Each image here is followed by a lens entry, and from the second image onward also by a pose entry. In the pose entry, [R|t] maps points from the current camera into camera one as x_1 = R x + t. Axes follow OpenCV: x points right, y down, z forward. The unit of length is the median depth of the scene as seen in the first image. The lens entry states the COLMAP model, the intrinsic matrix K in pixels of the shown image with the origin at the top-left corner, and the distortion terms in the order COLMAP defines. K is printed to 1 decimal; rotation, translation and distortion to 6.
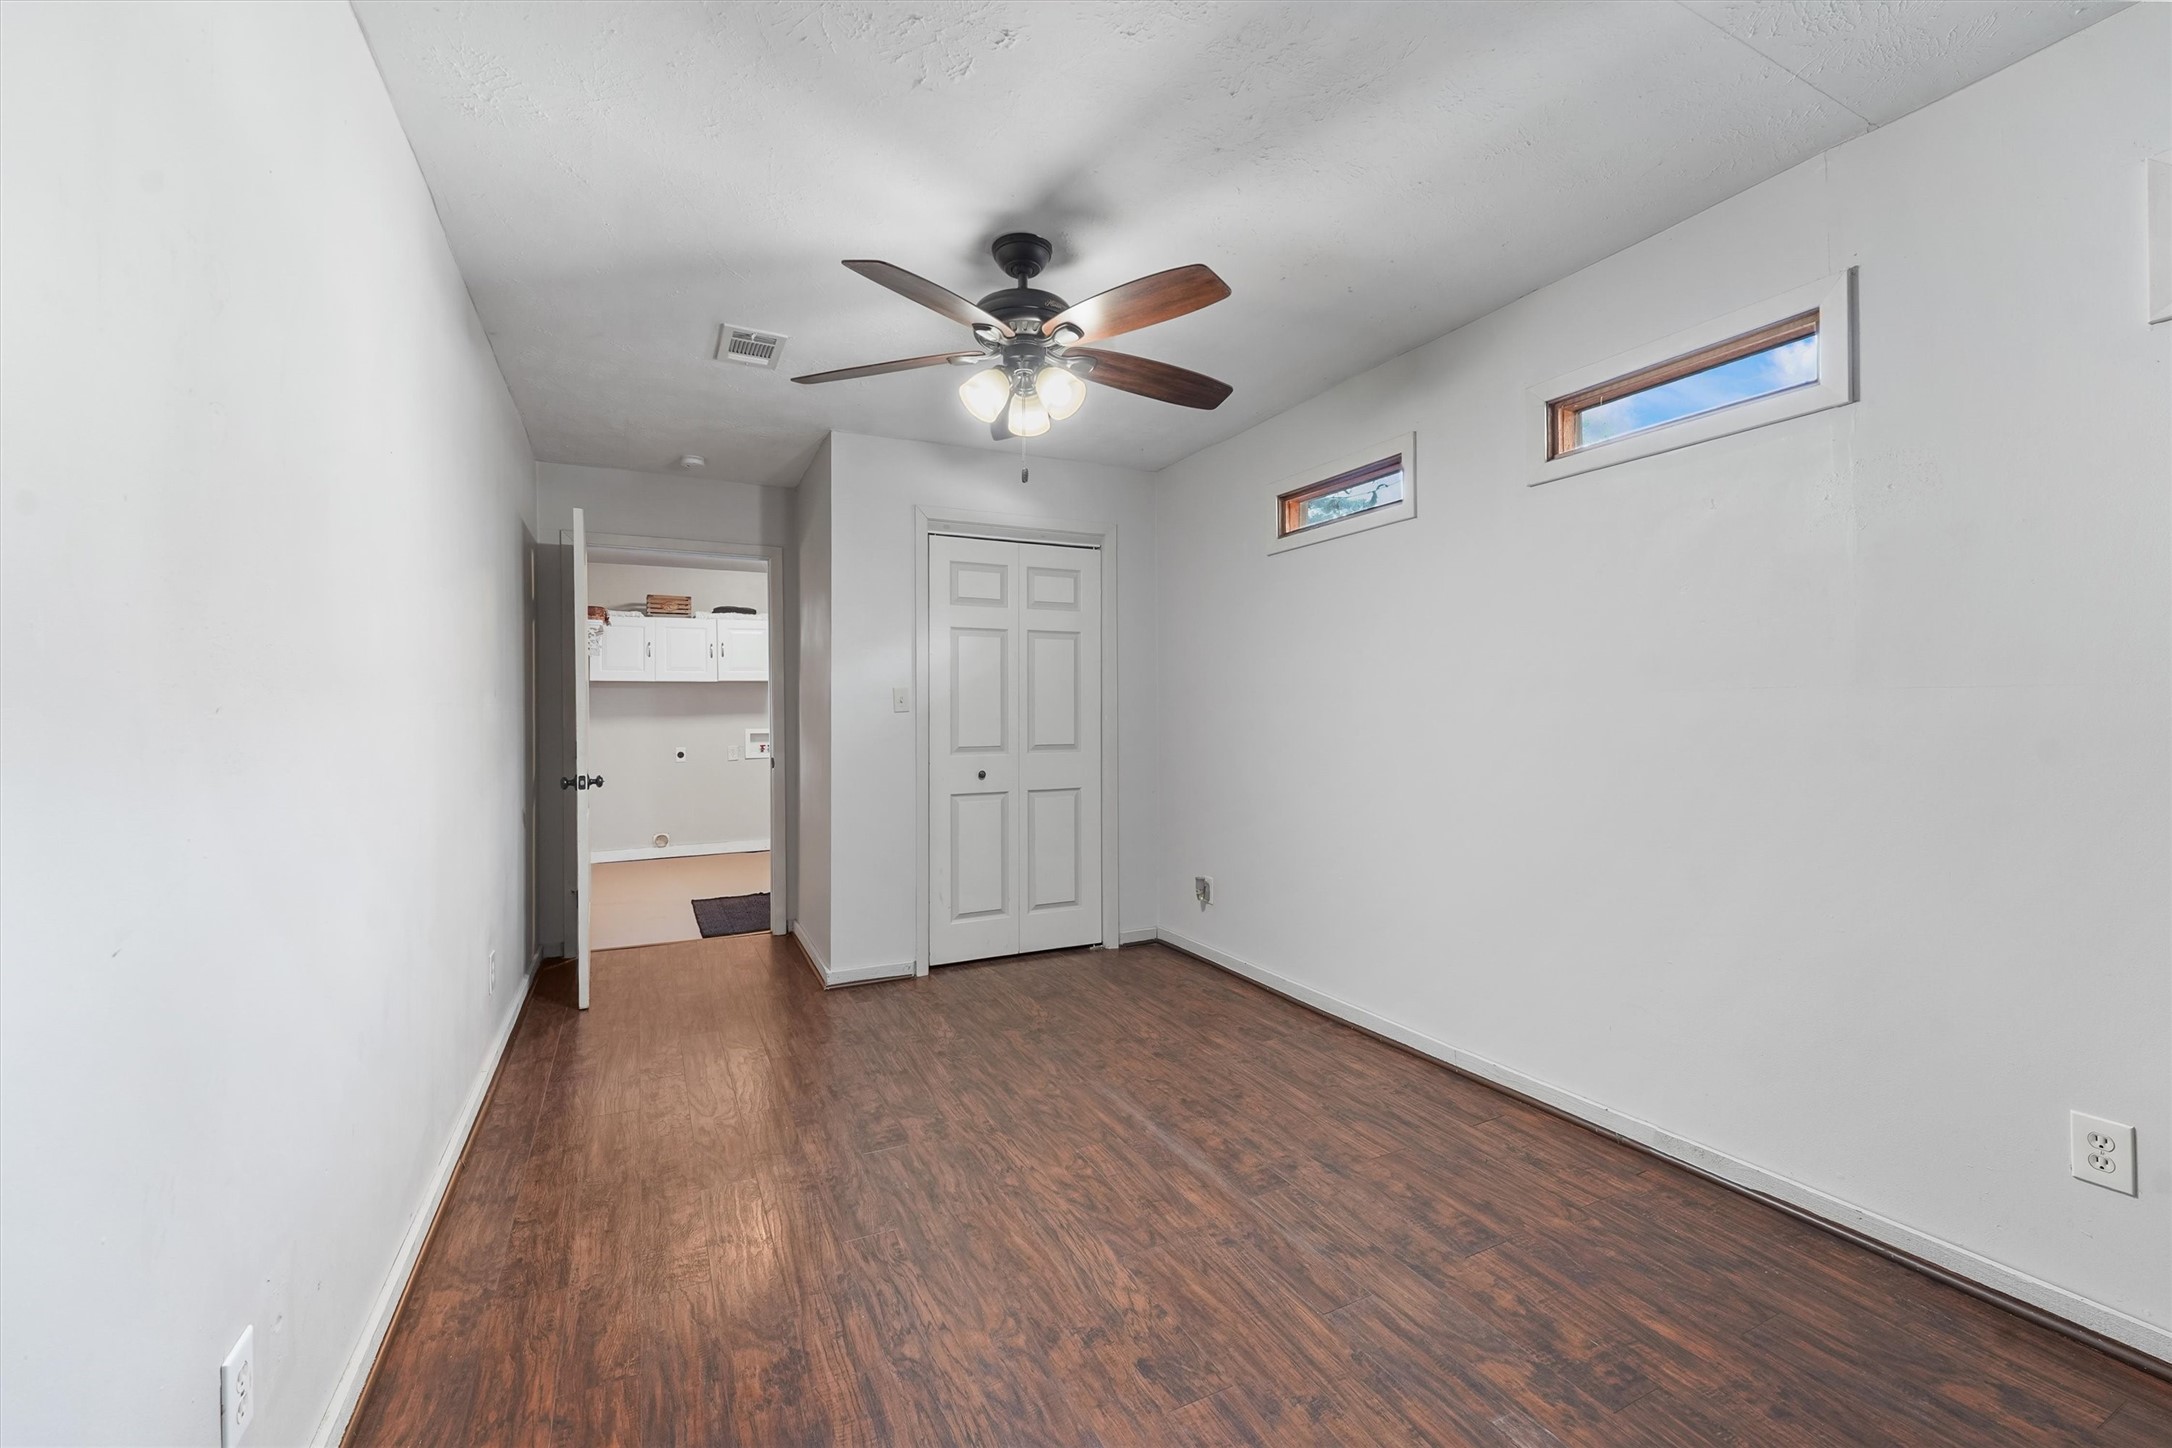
lens RADIAL K [[887.5, 0, 1082.7], [0, 887.5, 718.5], [0, 0, 1]] dist [0.002578, -0.000482]
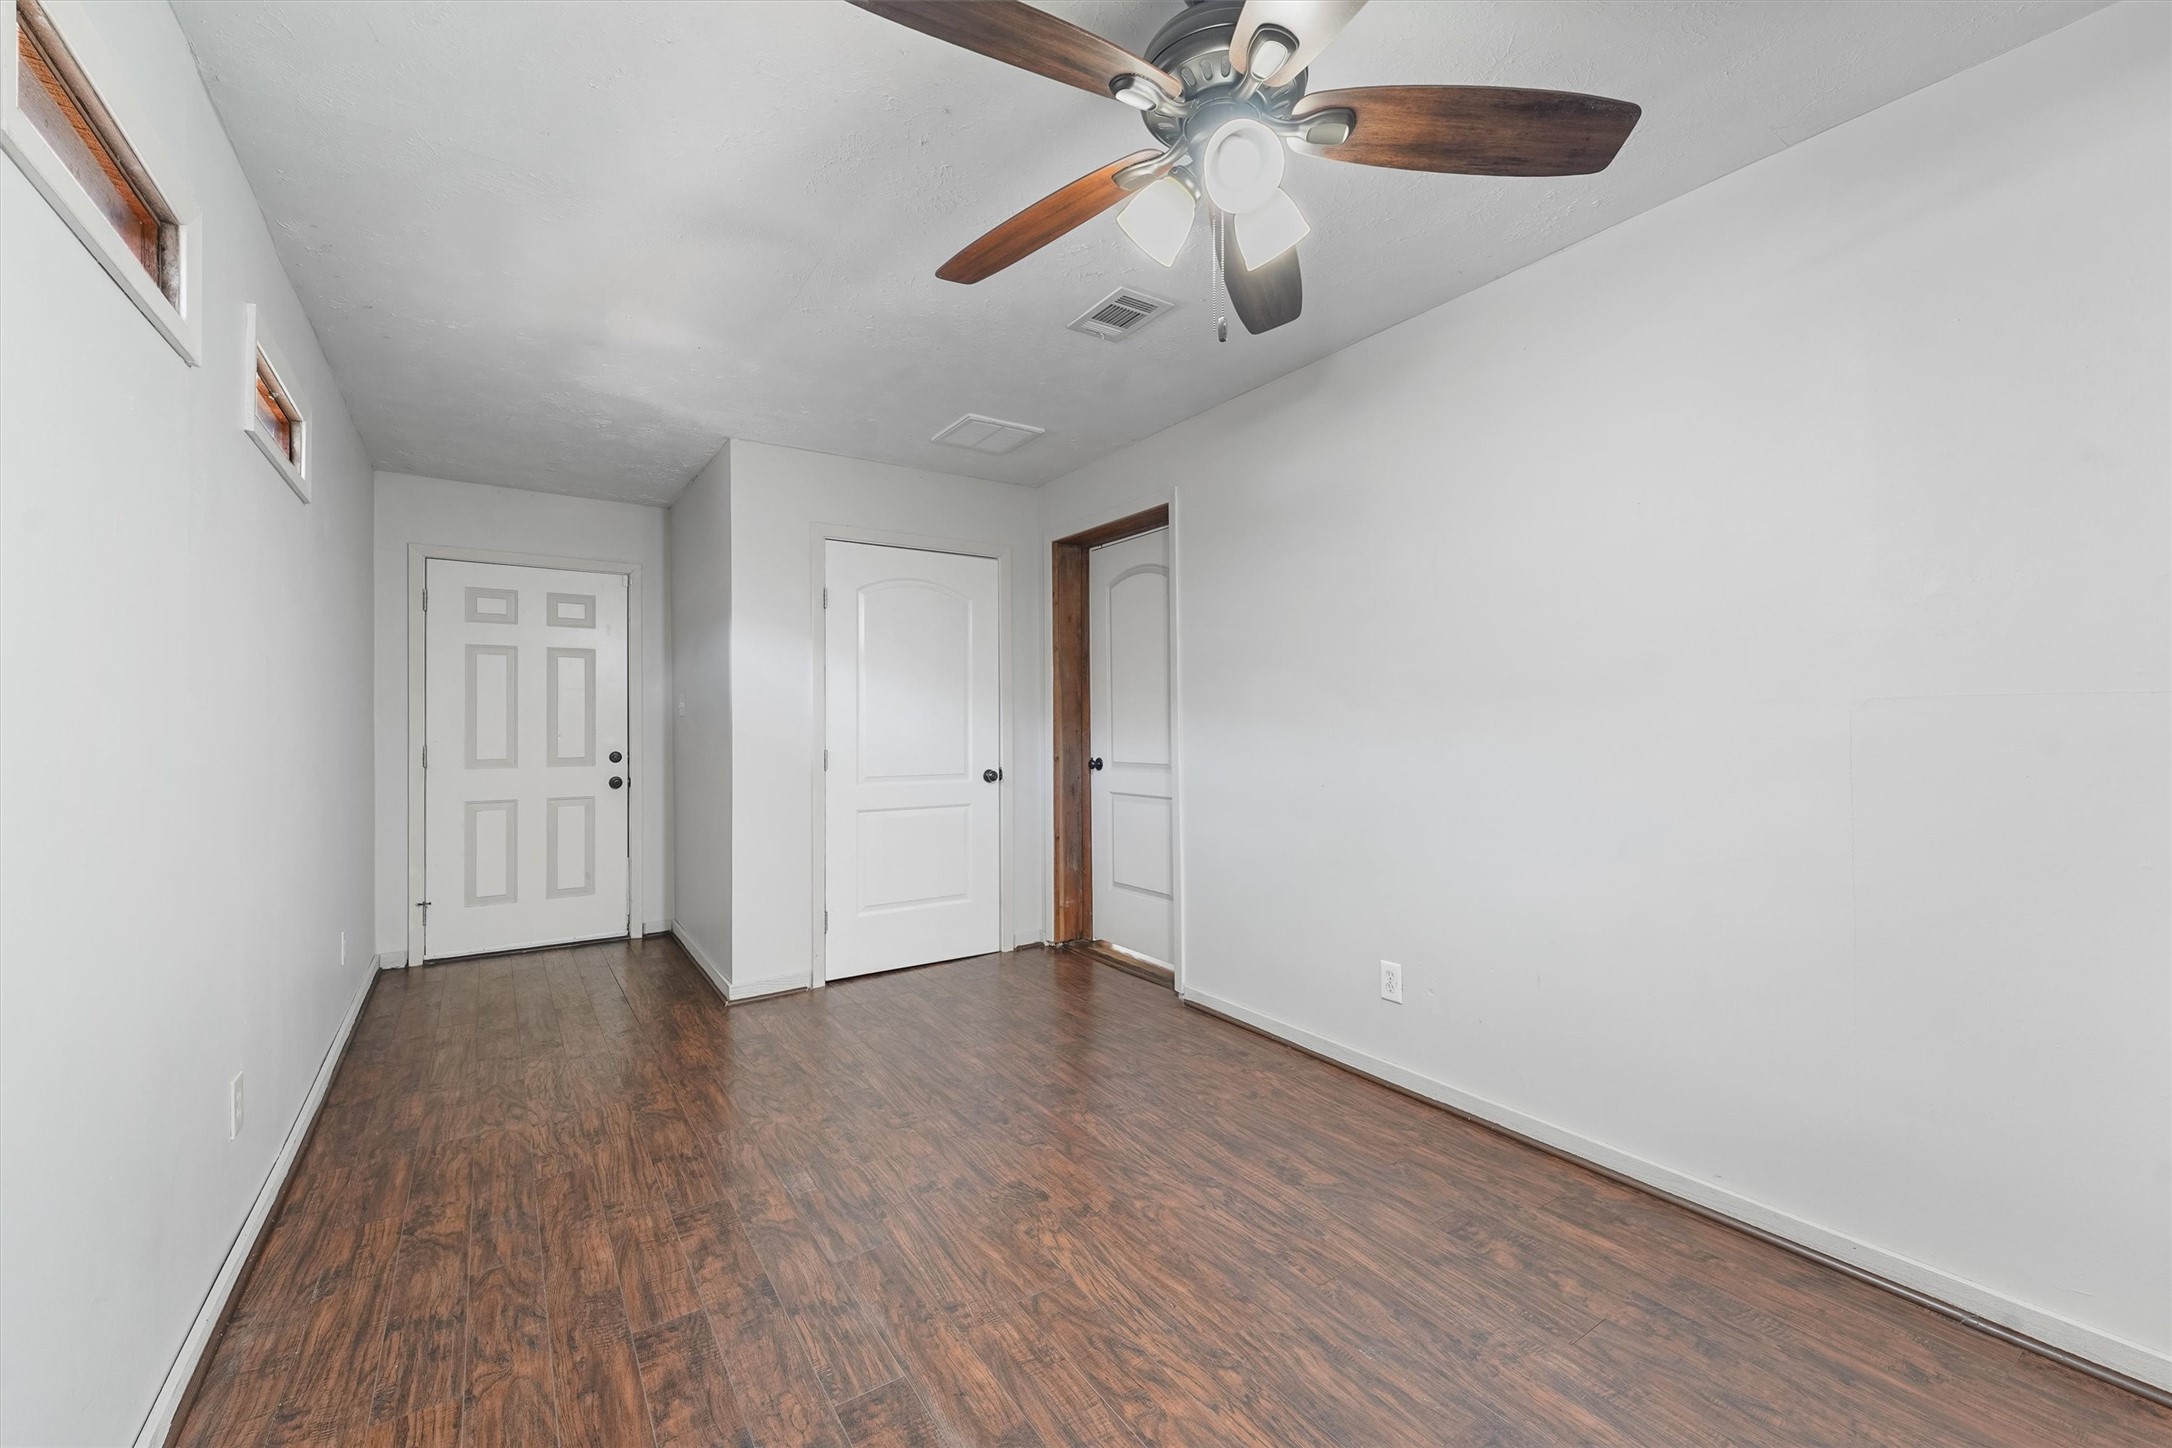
lens RADIAL K [[887.5, 0, 1086.9], [0, 887.5, 716.8], [0, 0, 1]] dist [0.002578, -0.000482]
pose [[-0.992042, 0.015728, -0.124922, 0.133995], [0.015889, 0.999874, -0.000293, -0.012697], [0.124902, -0.002275, -0.992167, 1.957476]]
